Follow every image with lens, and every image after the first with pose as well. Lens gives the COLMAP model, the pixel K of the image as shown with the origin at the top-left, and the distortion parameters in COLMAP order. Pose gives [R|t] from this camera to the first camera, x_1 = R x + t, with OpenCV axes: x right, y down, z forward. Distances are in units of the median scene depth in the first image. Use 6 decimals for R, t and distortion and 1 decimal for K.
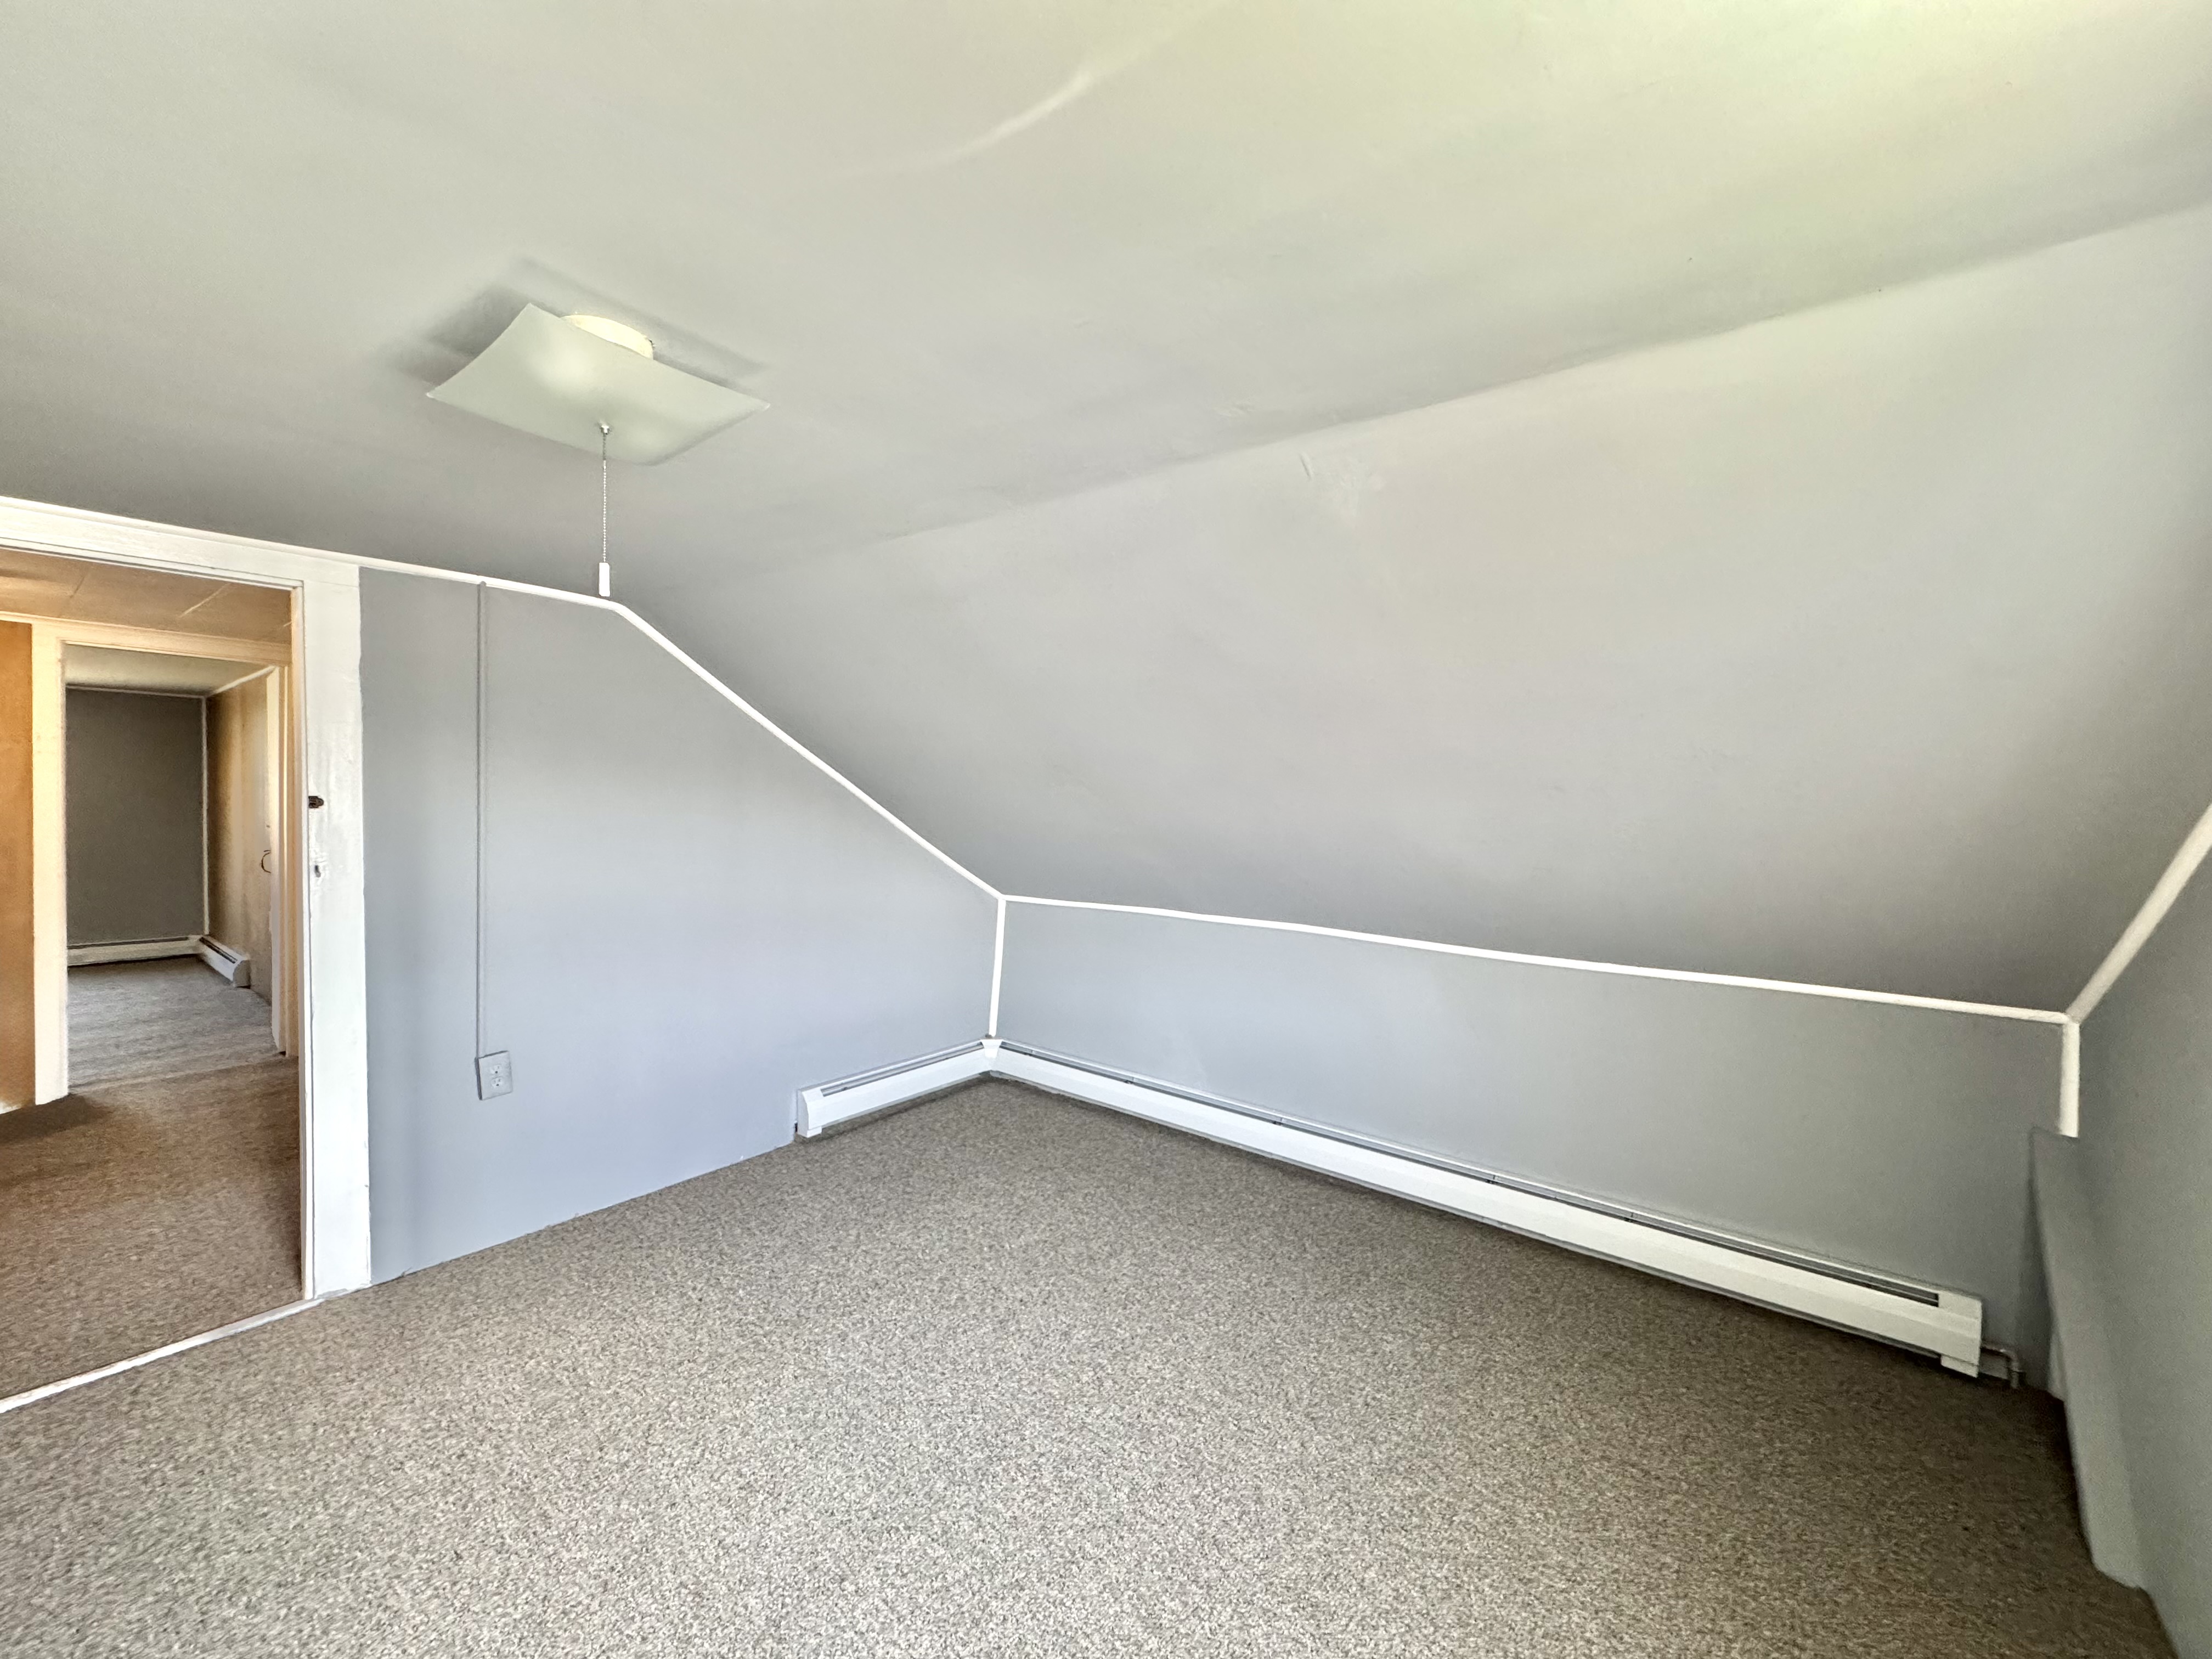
lens RADIAL K [[877.5, 0, 1106.0], [0, 877.5, 829.5], [0, 0, 1]] dist [-0.003410, 0.000170]
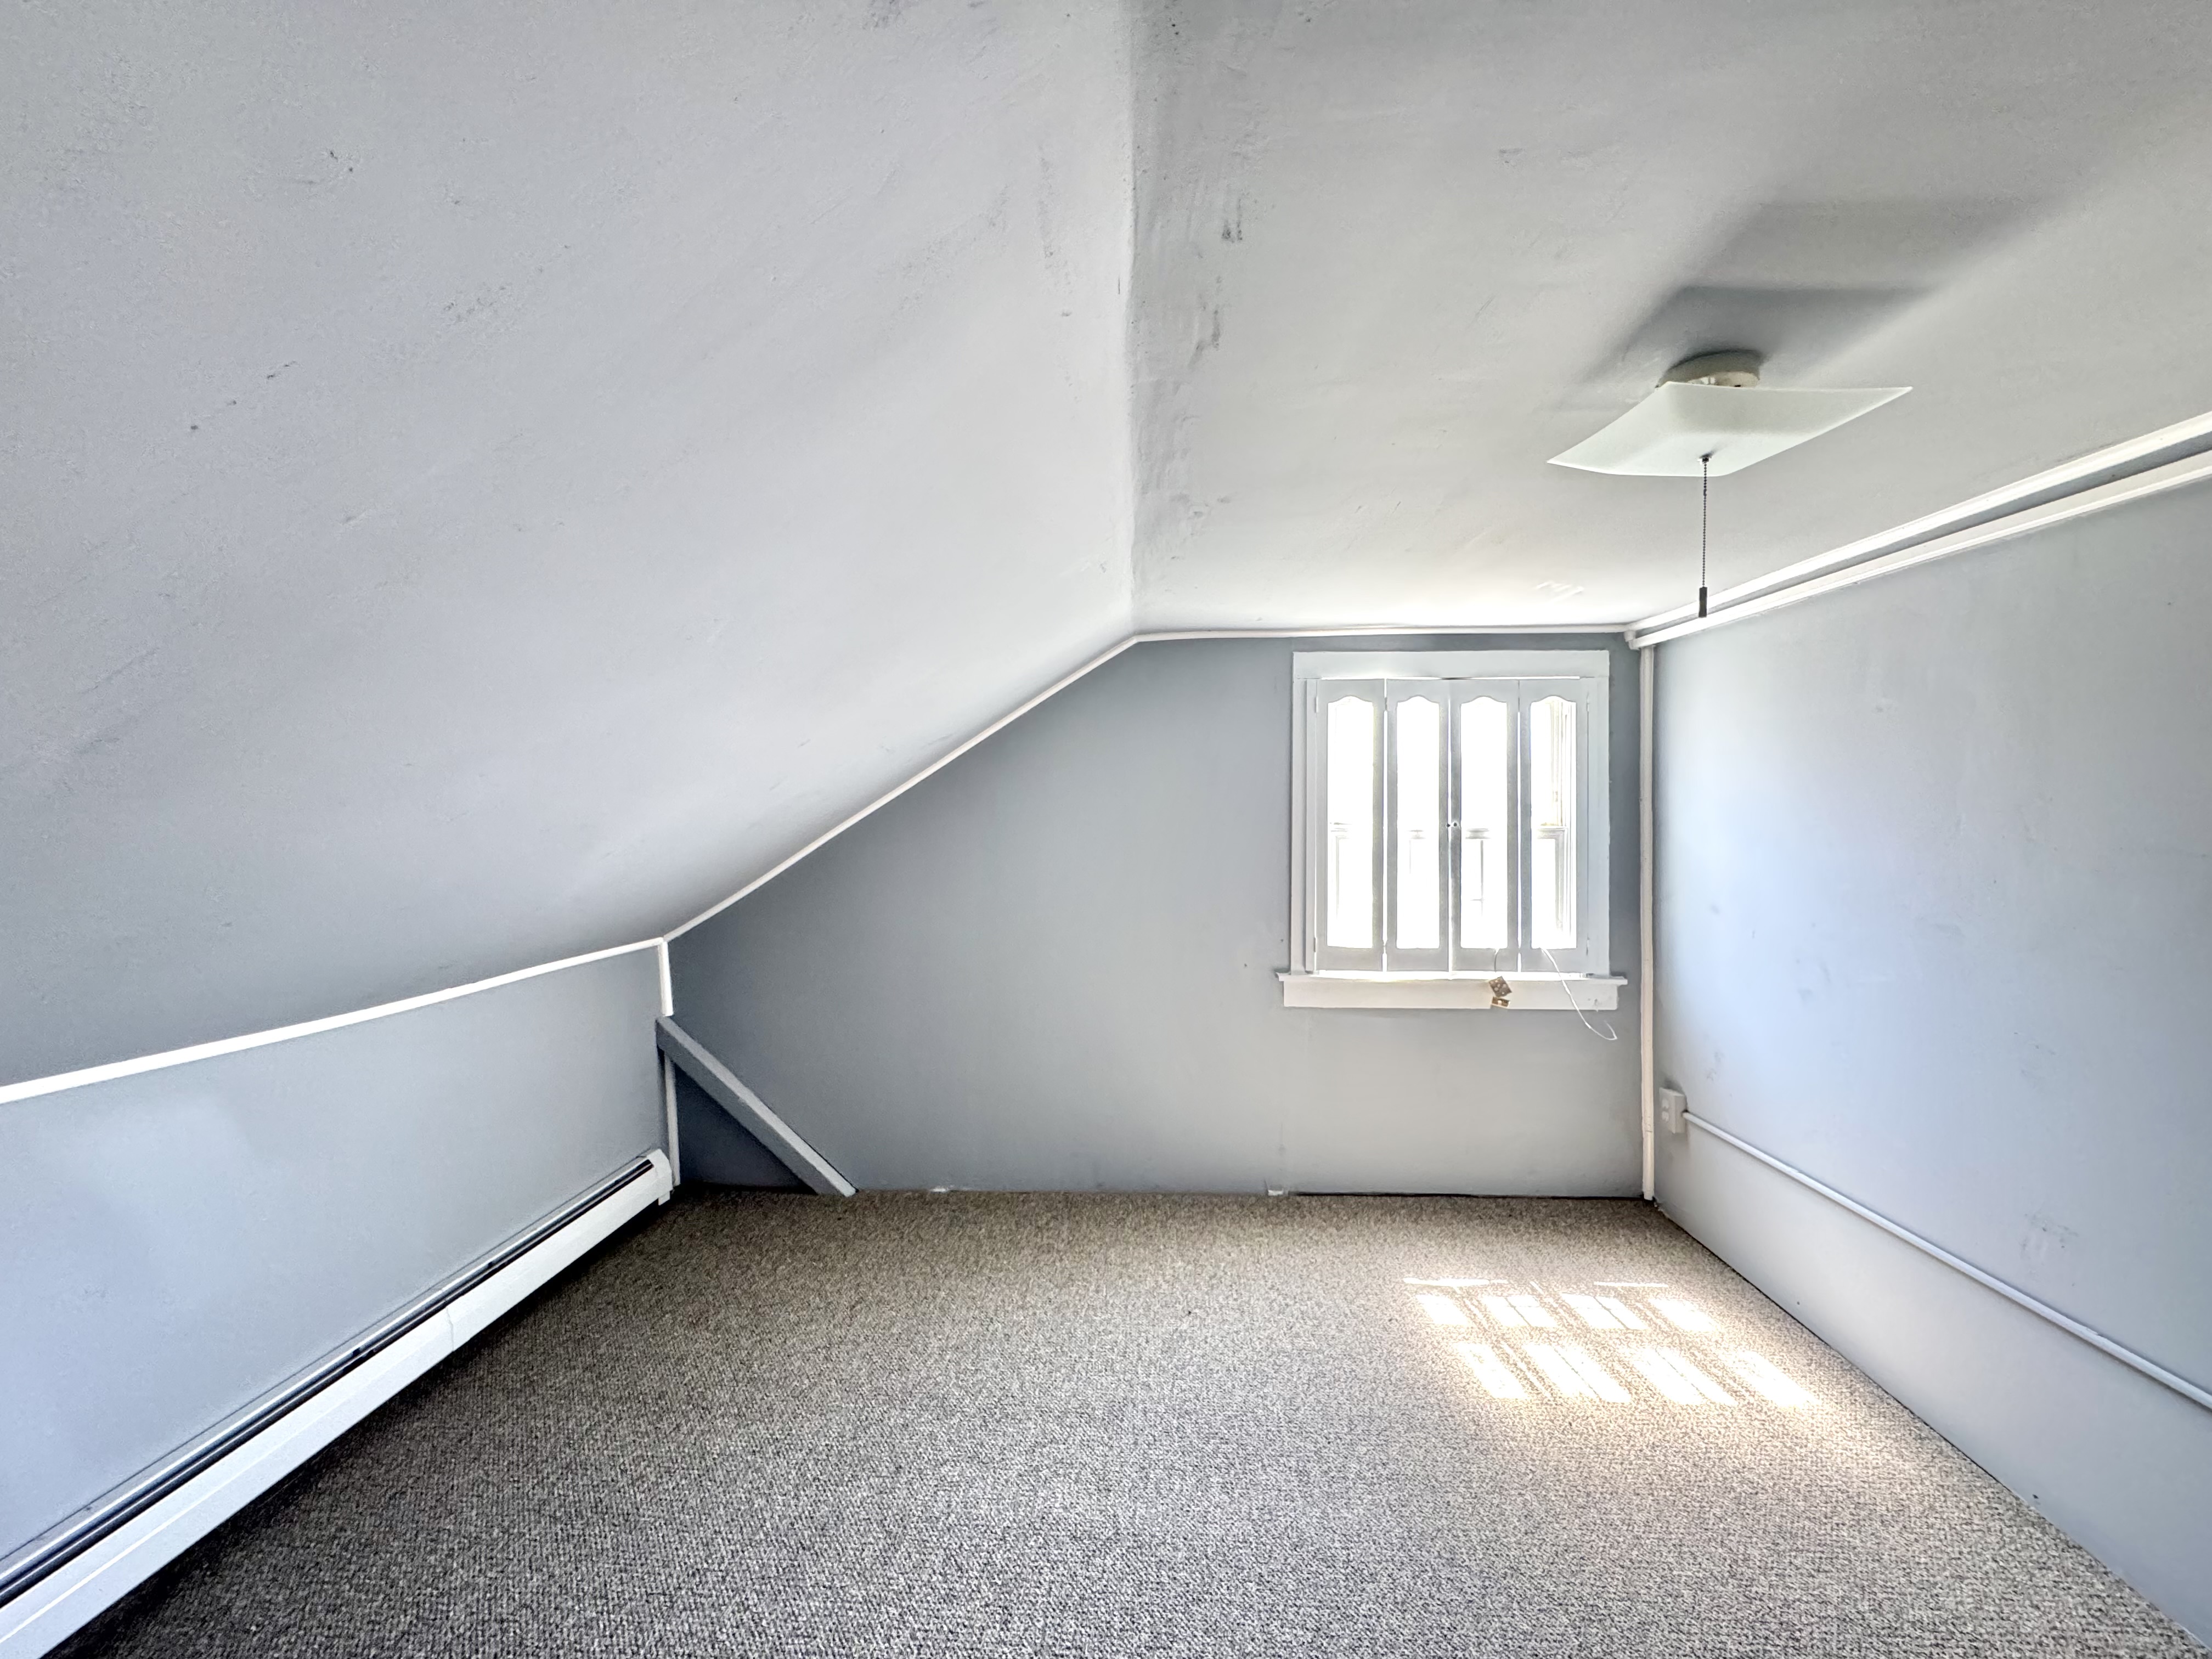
lens RADIAL K [[877.5, 0, 1106.0], [0, 877.5, 829.5], [0, 0, 1]] dist [-0.003410, 0.000170]
pose [[-0.572997, -0.026458, 0.819130, -0.549884], [0.013478, 0.999039, 0.041697, -0.027073], [-0.819447, 0.034933, -0.572090, 1.166142]]
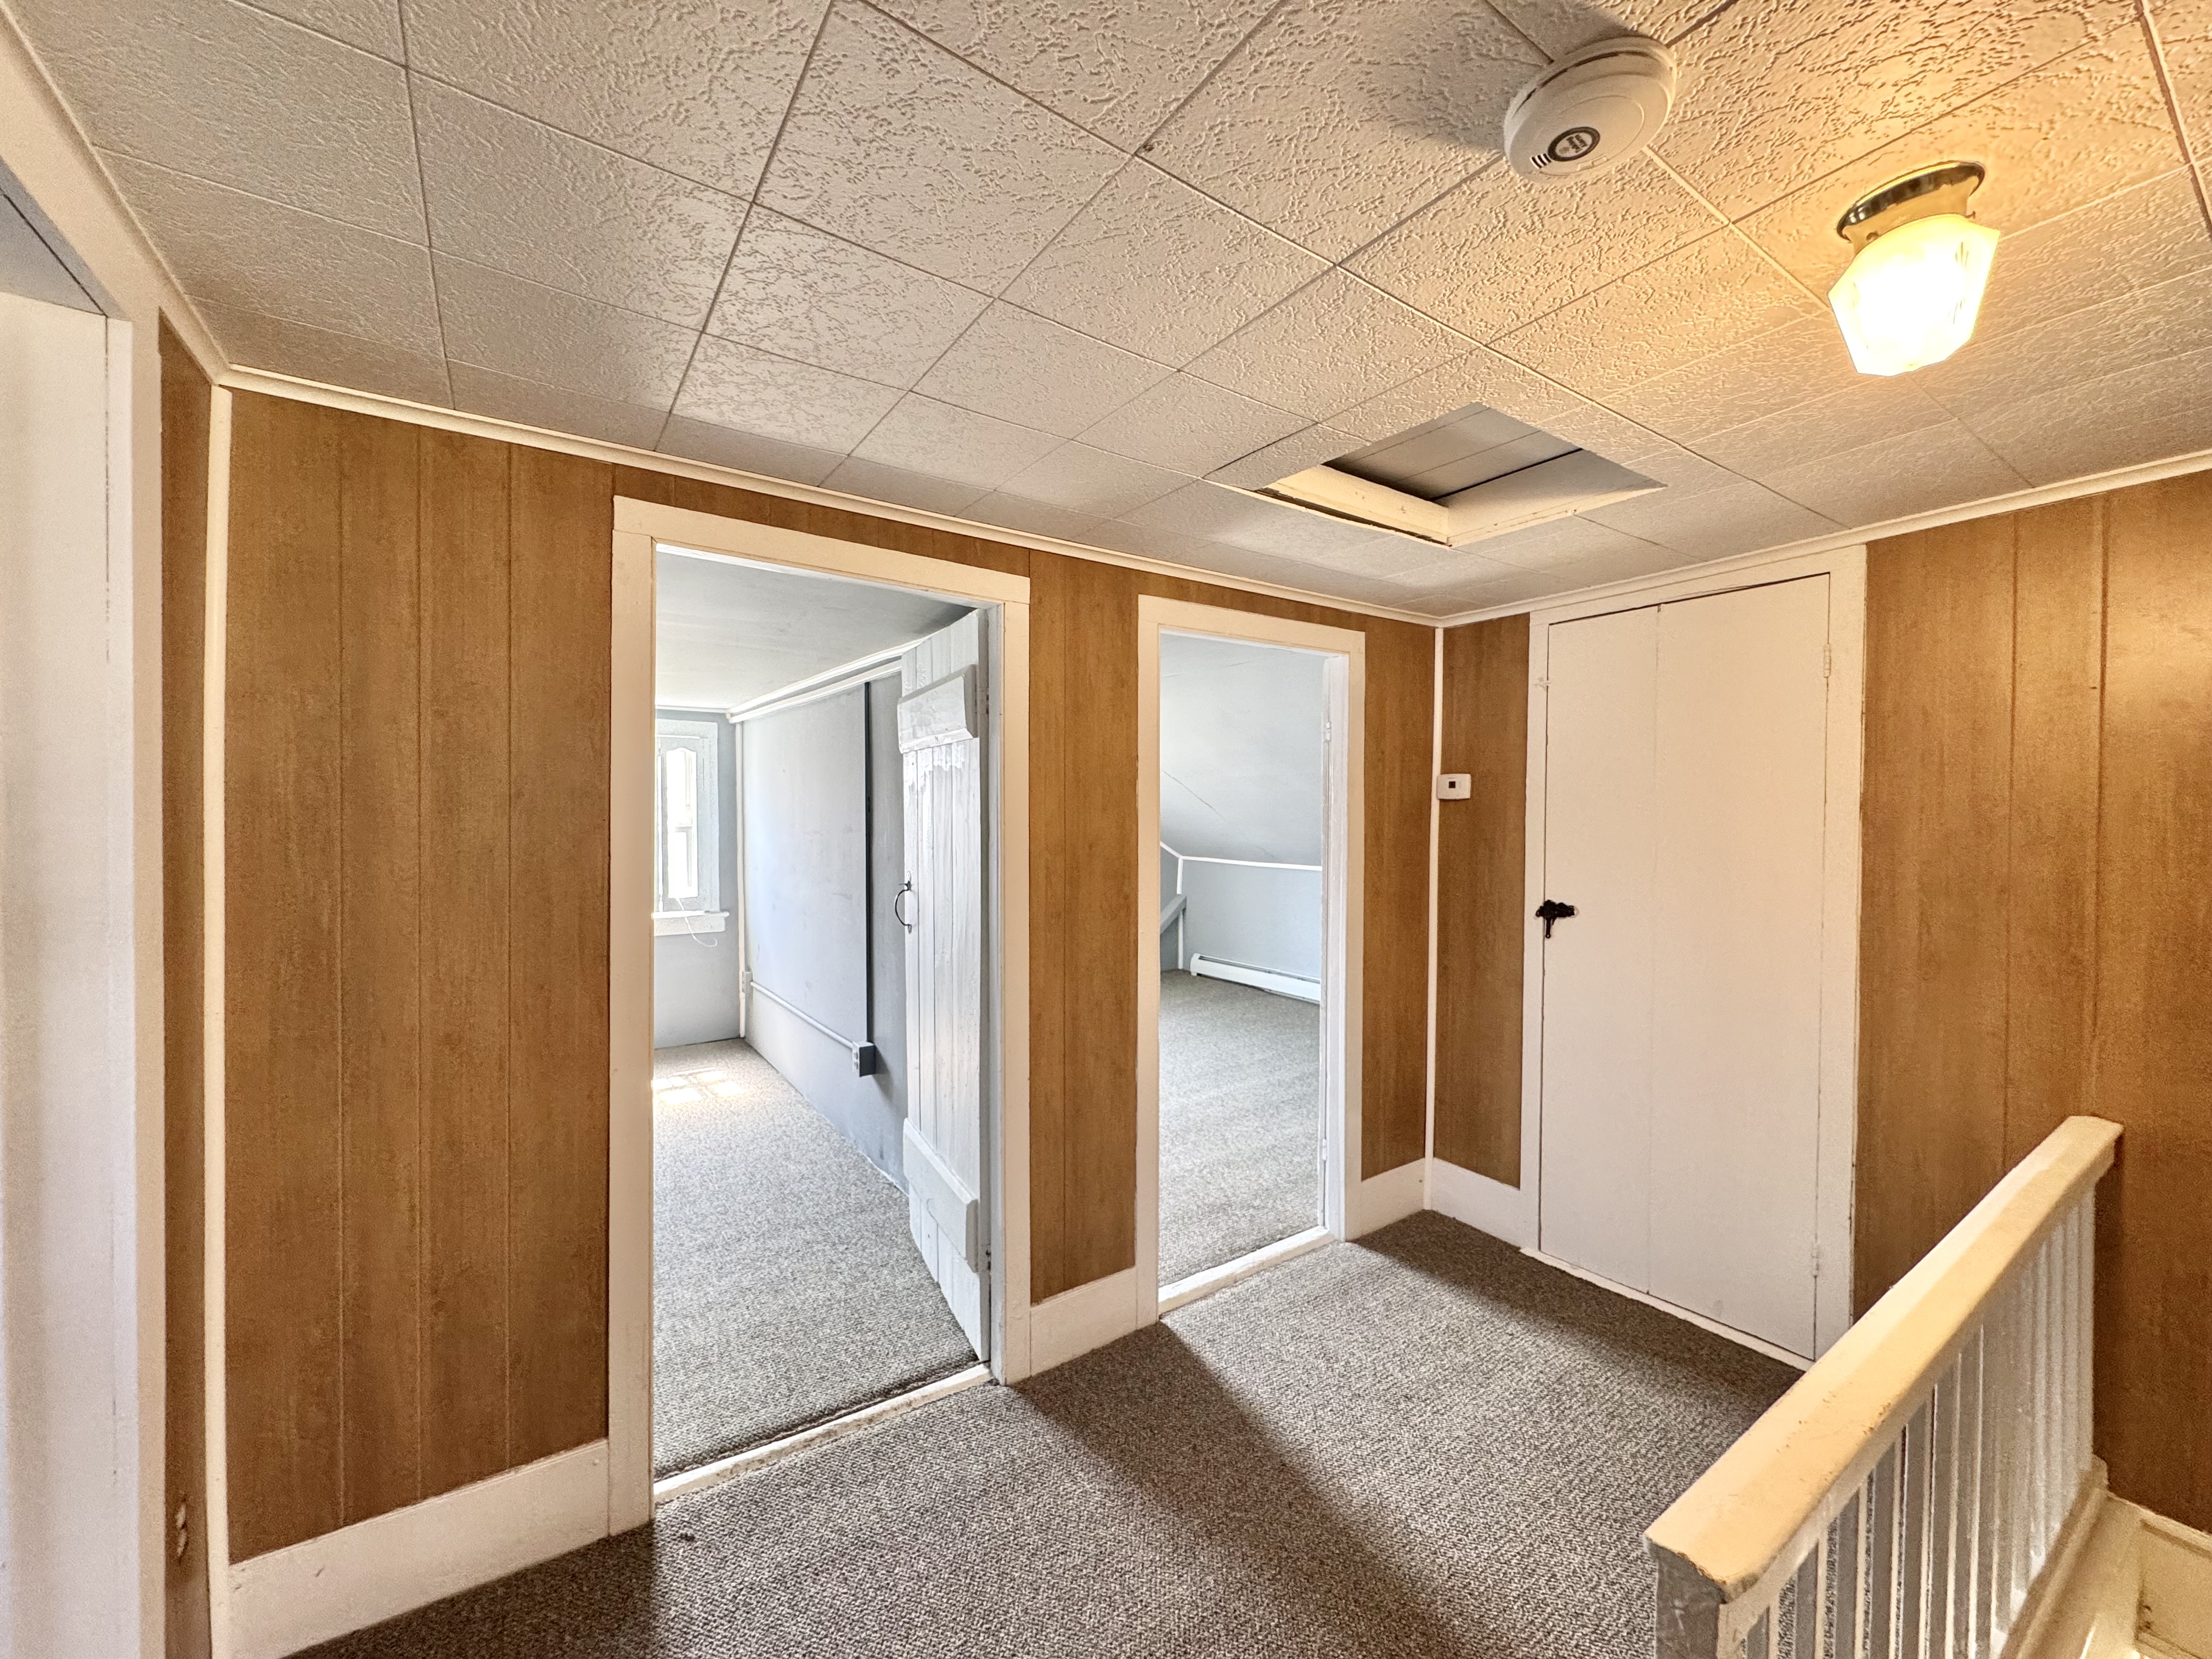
lens RADIAL K [[877.5, 0, 1106.0], [0, 877.5, 829.5], [0, 0, 1]] dist [-0.003410, 0.000170]
pose [[-0.946232, -0.019564, 0.322895, -1.631223], [-0.004701, 0.998896, 0.046745, -0.066665], [-0.323453, 0.042714, -0.945280, 1.632999]]
